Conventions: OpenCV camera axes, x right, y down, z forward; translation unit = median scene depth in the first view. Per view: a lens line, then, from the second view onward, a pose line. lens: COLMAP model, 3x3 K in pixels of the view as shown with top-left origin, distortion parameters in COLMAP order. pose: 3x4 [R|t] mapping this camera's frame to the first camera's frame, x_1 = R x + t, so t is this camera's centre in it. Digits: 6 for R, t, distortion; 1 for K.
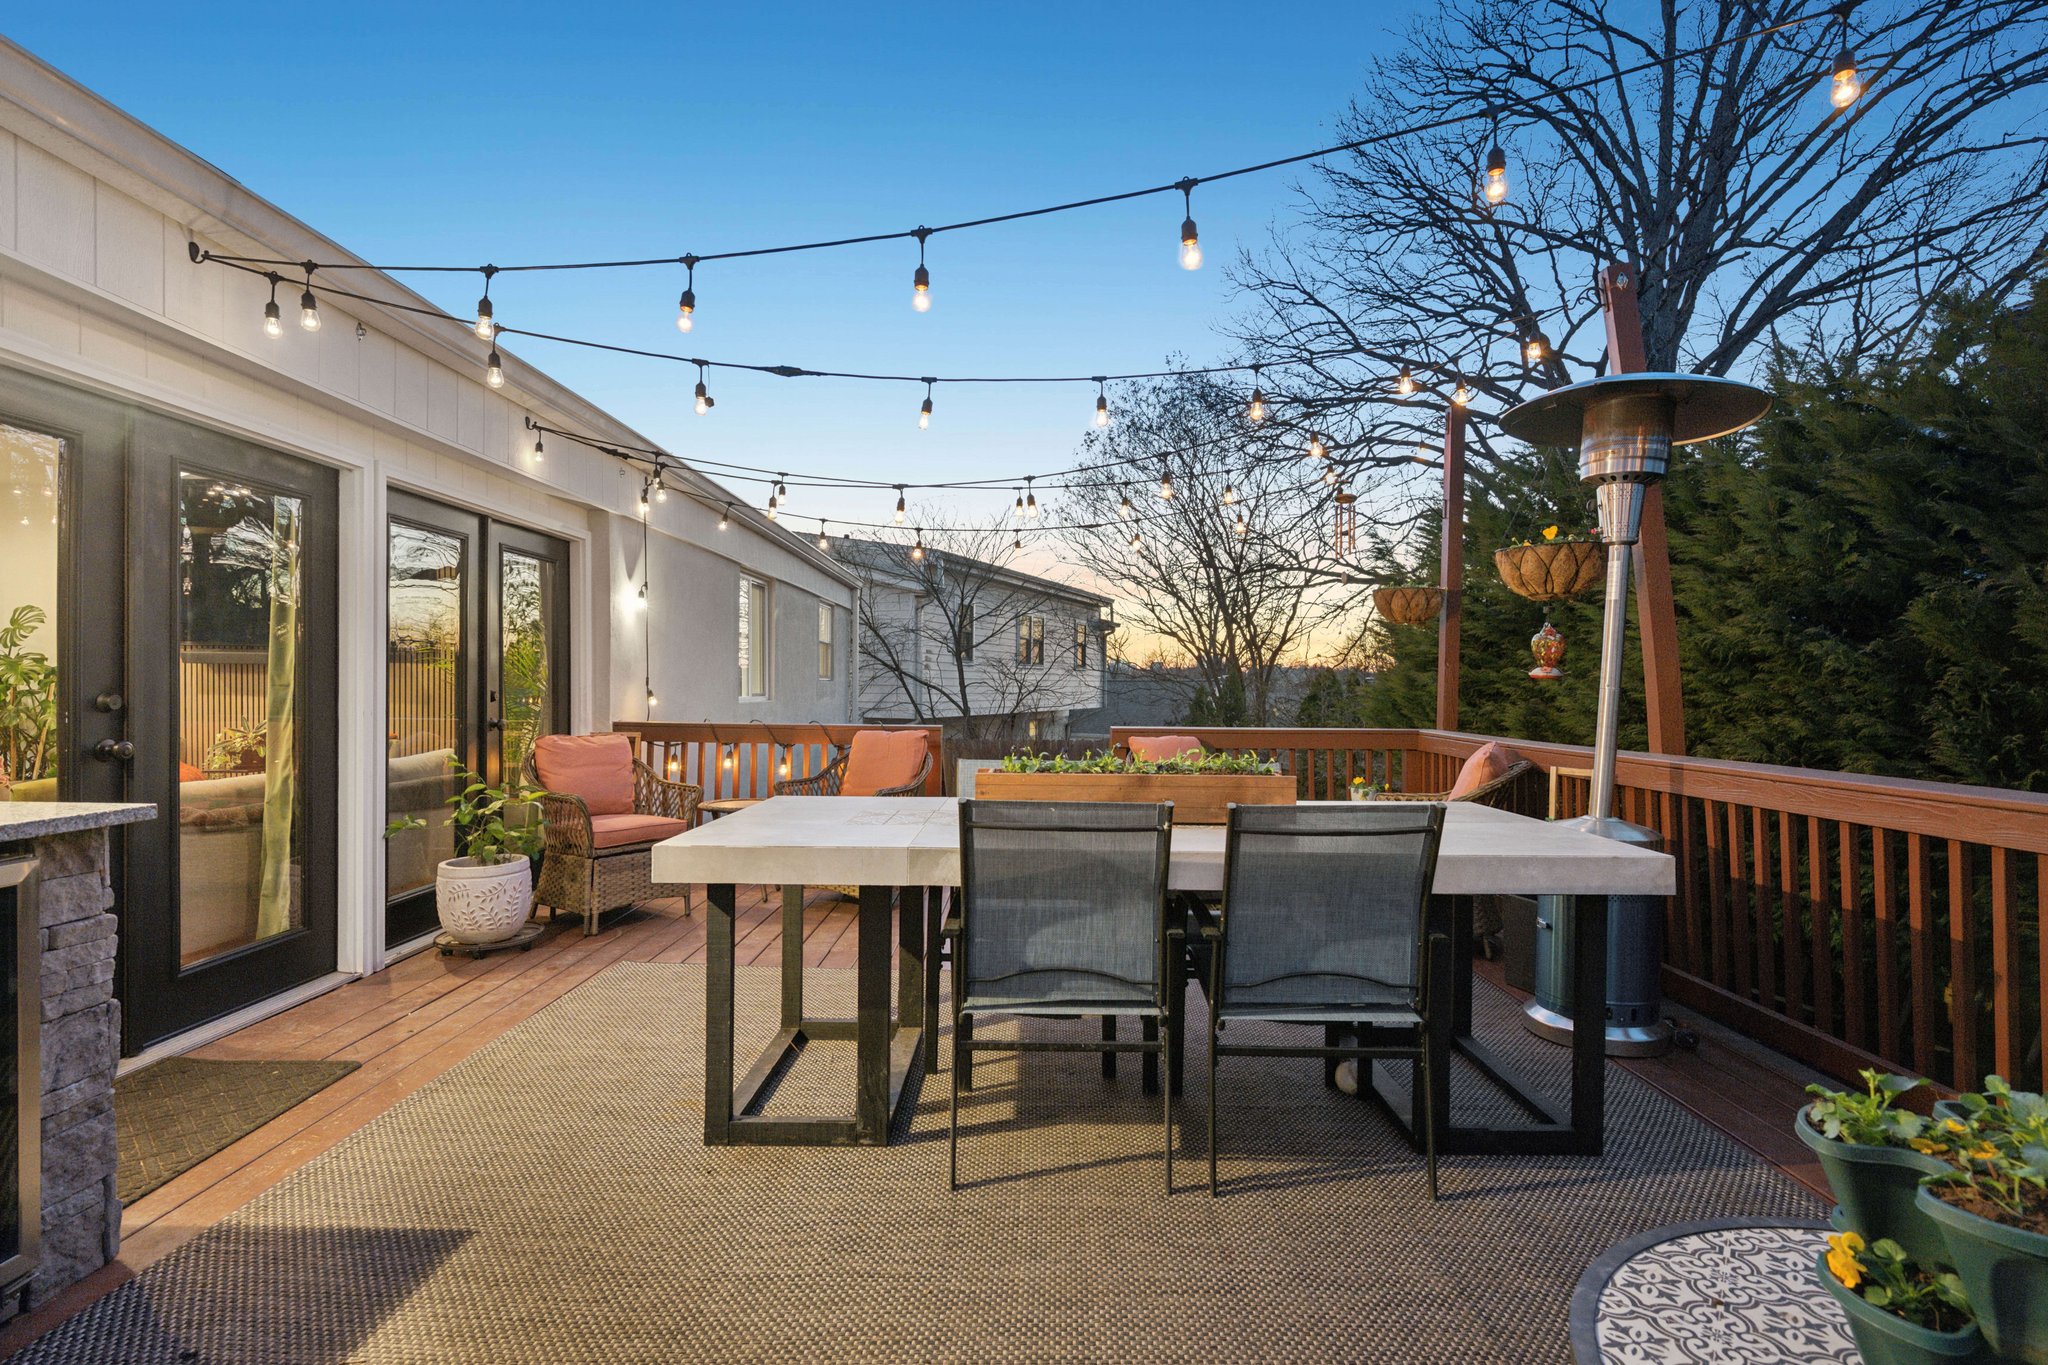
lens RADIAL K [[989.9, 0, 1026.3], [0, 989.9, 685.1], [0, 0, 1]] dist [-0.005294, 0.000305]
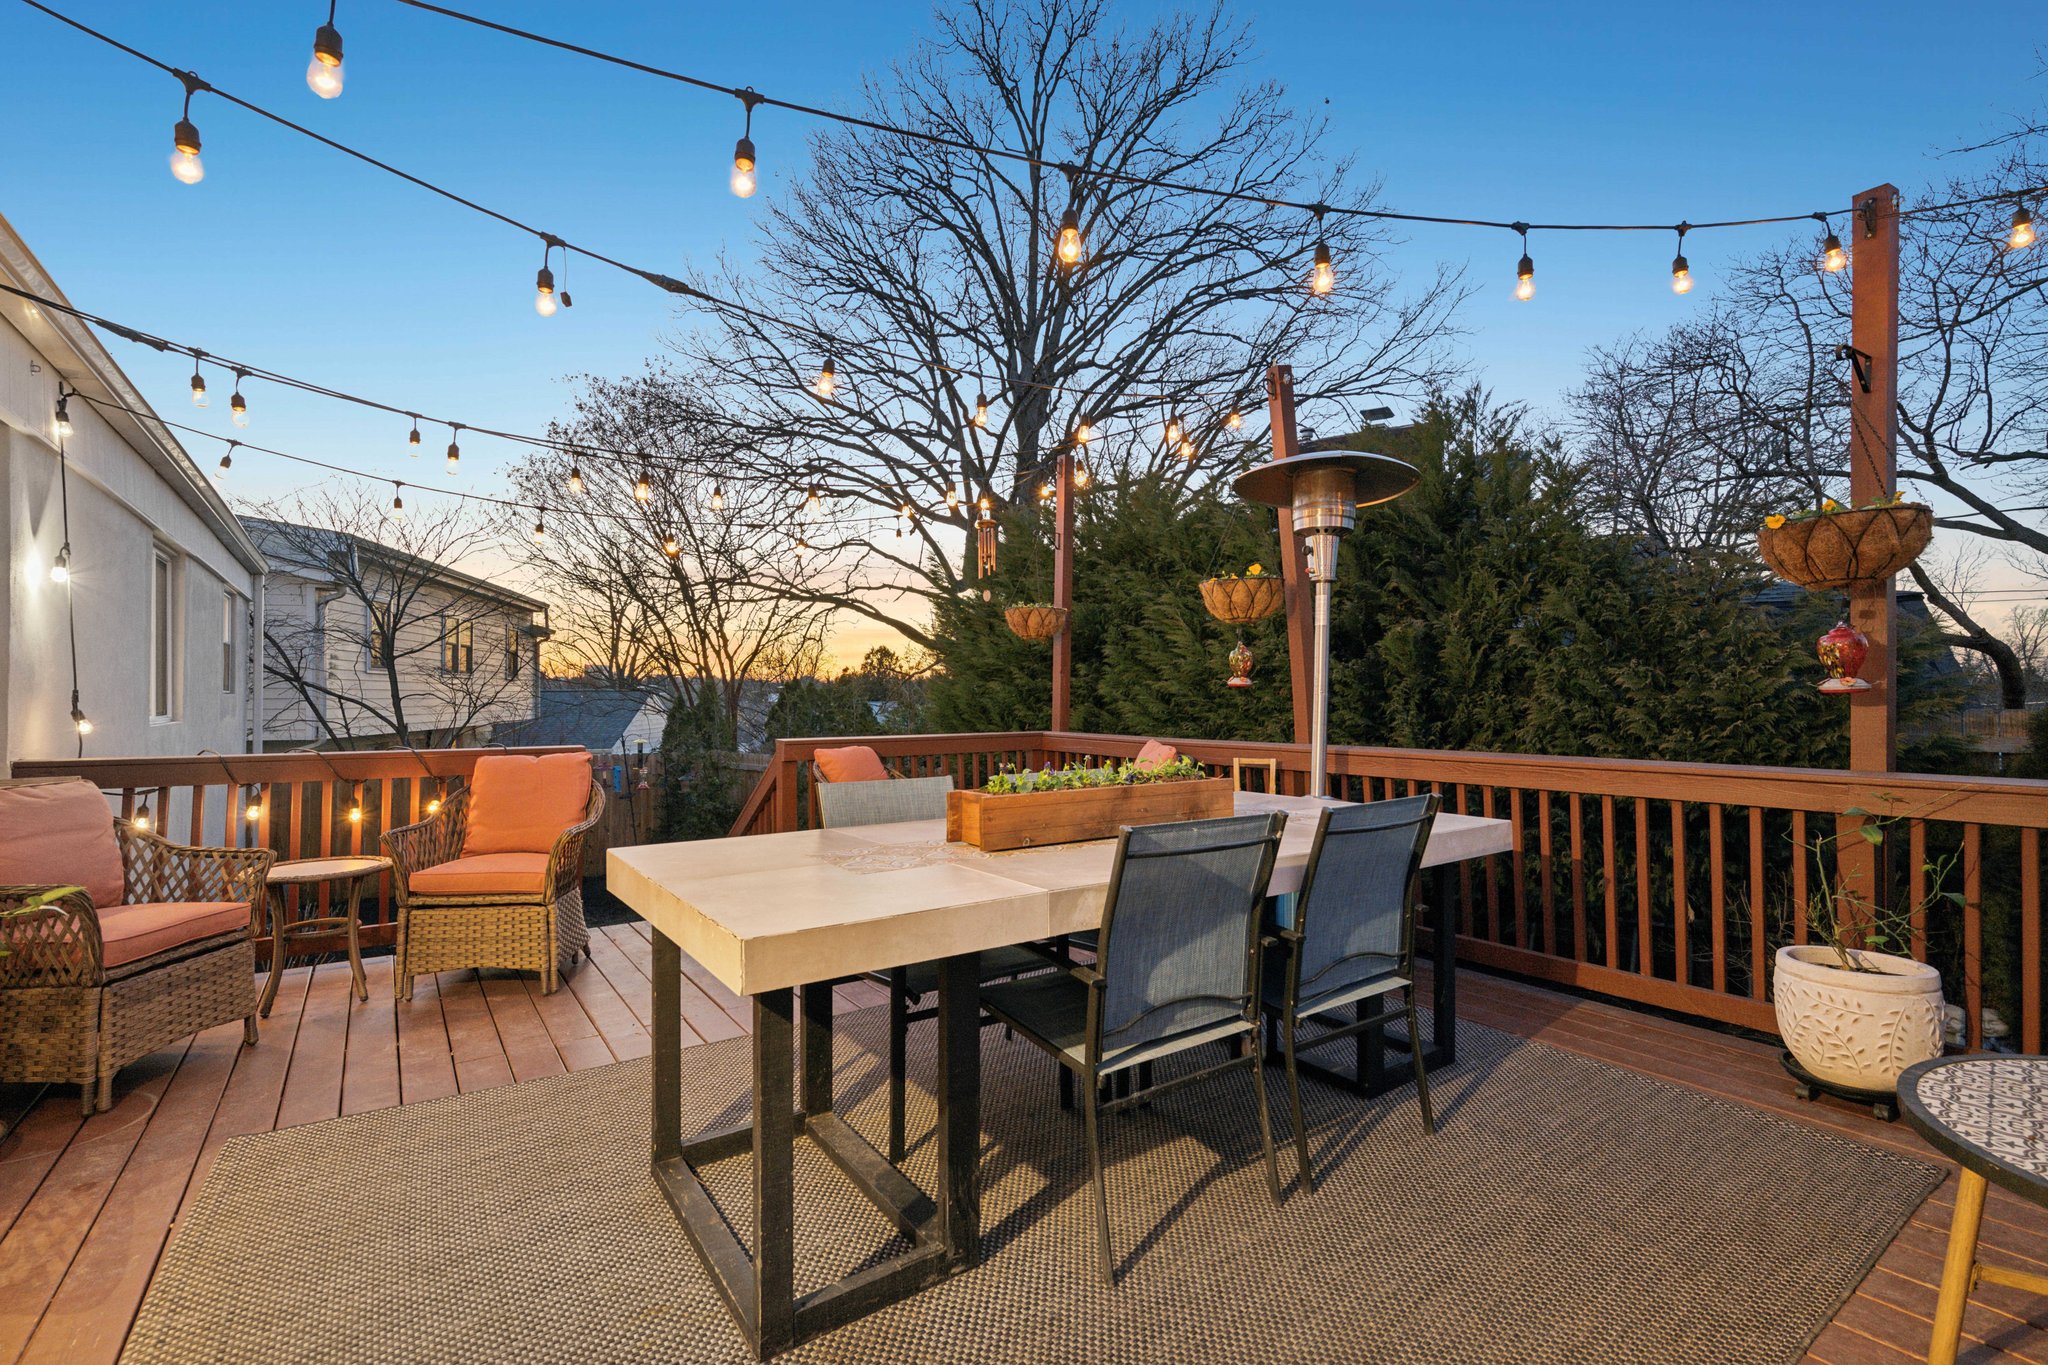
lens RADIAL K [[913.0, 0, 1025.6], [0, 913.0, 676.3], [0, 0, 1]] dist [0.000238, 0.000421]
pose [[0.809413, 0.003365, 0.587231, -0.247834], [0.007779, 0.999834, -0.016453, -0.002245], [-0.587189, 0.017885, 0.809253, 0.161823]]
